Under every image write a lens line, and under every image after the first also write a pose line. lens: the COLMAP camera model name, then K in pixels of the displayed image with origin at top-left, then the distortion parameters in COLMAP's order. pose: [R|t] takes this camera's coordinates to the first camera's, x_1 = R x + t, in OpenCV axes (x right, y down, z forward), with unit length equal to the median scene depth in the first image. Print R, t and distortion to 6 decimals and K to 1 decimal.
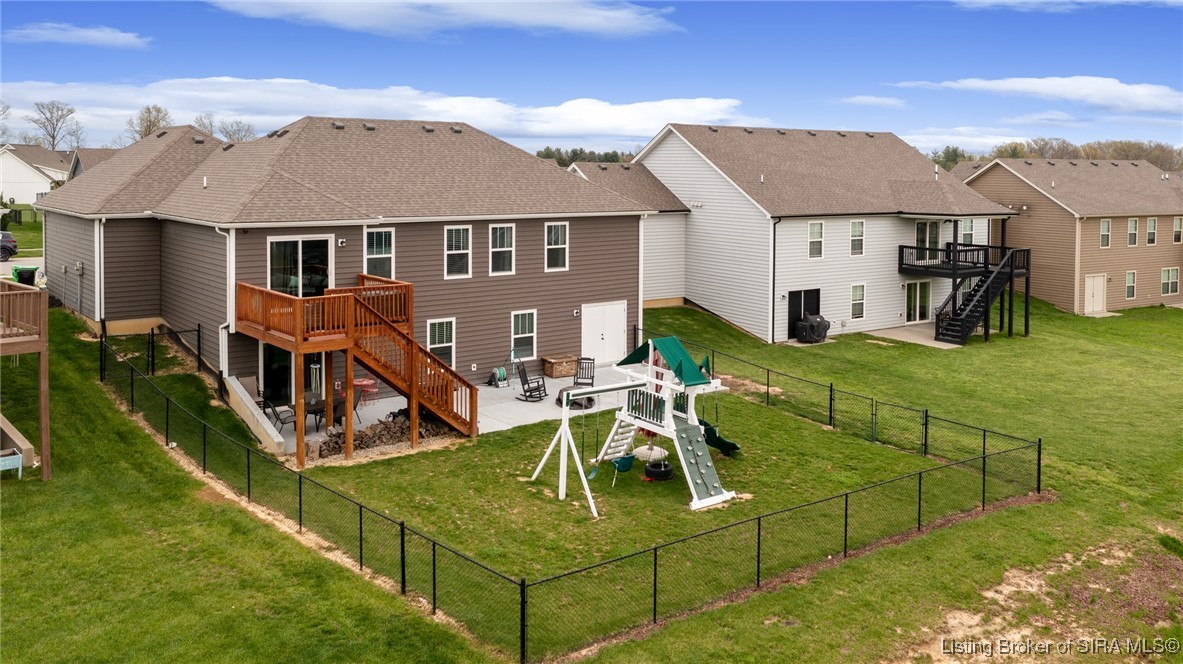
lens RADIAL K [[989.0, 0, 556.5], [0, 989.0, 211.0], [0, 0, 1]] dist [-0.001515, -0.001737]
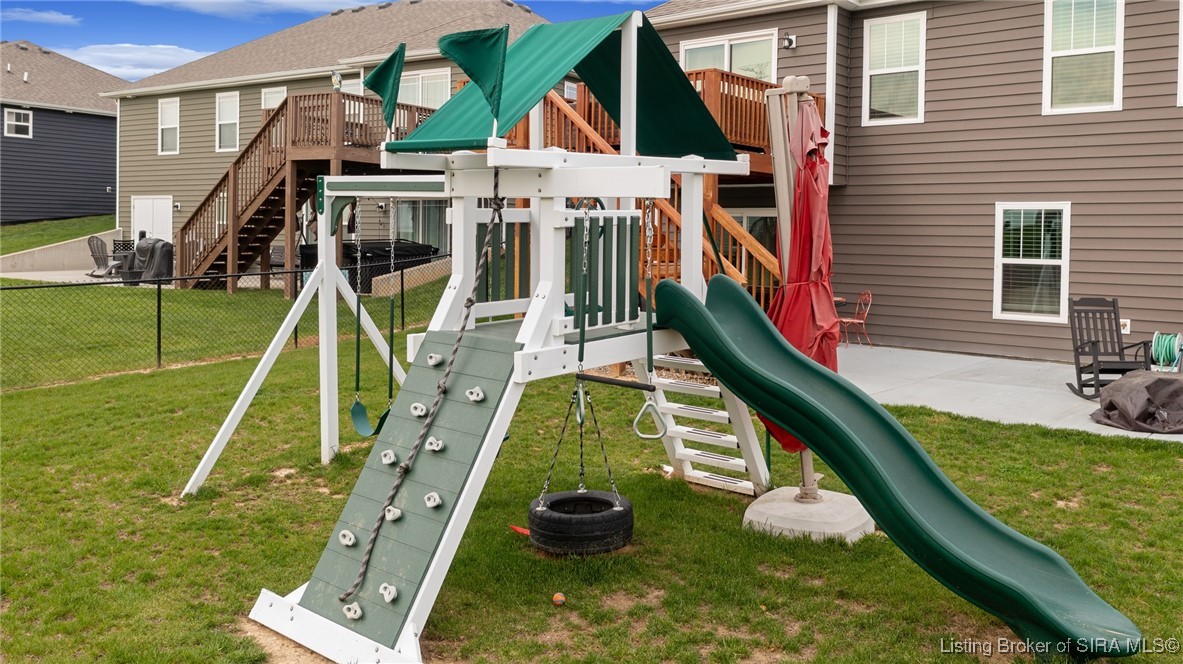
lens RADIAL K [[972.9, 0, 592.5], [0, 972.9, 245.3], [0, 0, 1]] dist [-0.007486, -0.003573]
pose [[0.220154, 0.011981, -0.975392, 0.276198], [-0.057624, 0.998338, -0.000743, 0.142555], [0.973762, 0.056370, 0.220478, 0.716577]]
